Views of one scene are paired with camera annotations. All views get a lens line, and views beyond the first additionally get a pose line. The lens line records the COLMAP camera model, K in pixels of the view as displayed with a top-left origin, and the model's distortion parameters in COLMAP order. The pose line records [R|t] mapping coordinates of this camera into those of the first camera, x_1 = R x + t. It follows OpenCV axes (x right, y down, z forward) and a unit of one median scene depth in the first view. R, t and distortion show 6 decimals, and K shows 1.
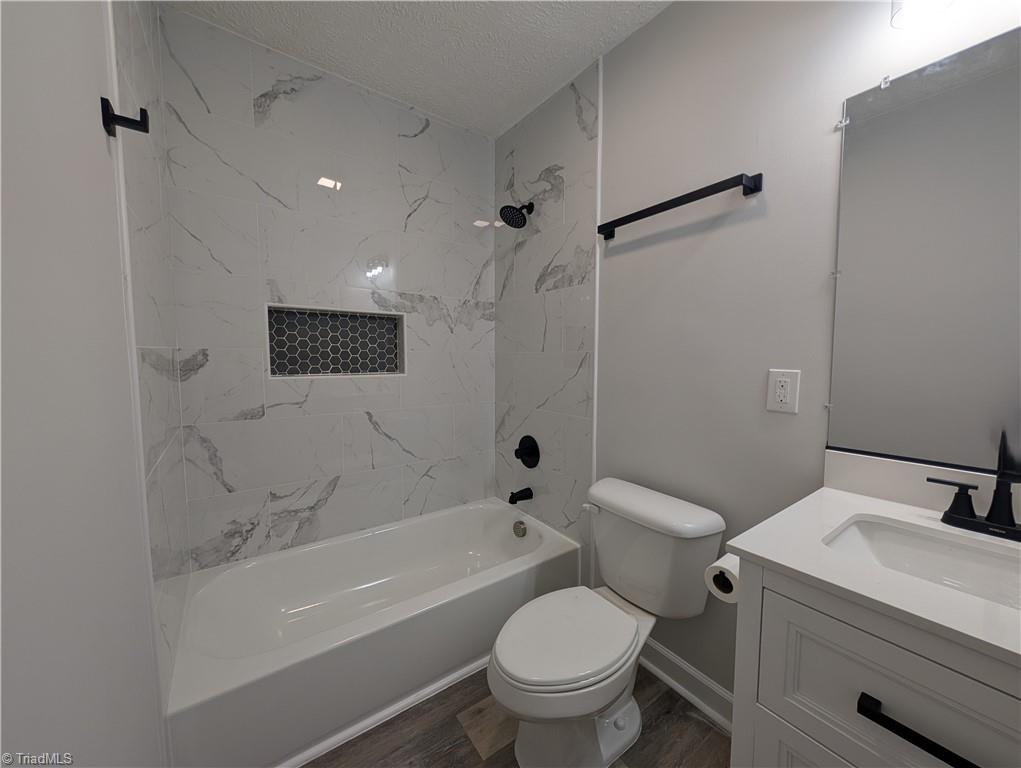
lens RADIAL K [[387.4, 0, 512.5], [0, 387.4, 385.3], [0, 0, 1]] dist [0.000573, 0.000005]
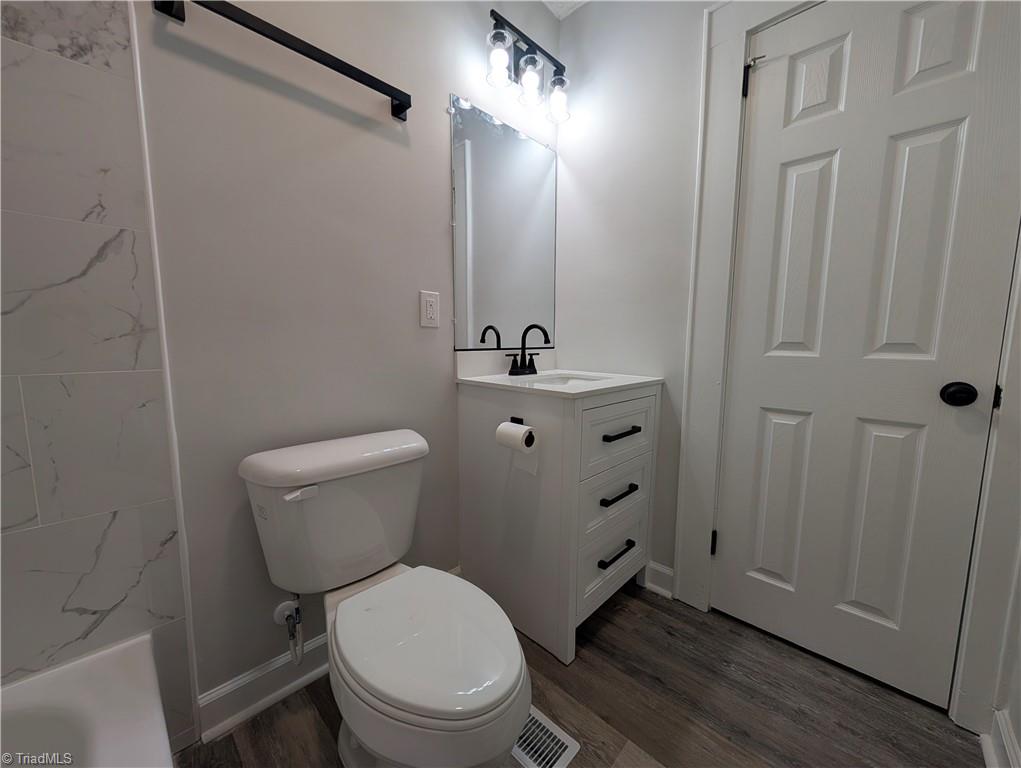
lens RADIAL K [[387.4, 0, 512.5], [0, 387.4, 385.3], [0, 0, 1]] dist [0.000573, 0.000005]
pose [[-0.175728, -0.116512, 0.977520, -0.540143], [0.067017, 0.989252, 0.129958, 0.104653], [-0.982155, 0.088348, -0.166031, 0.924793]]
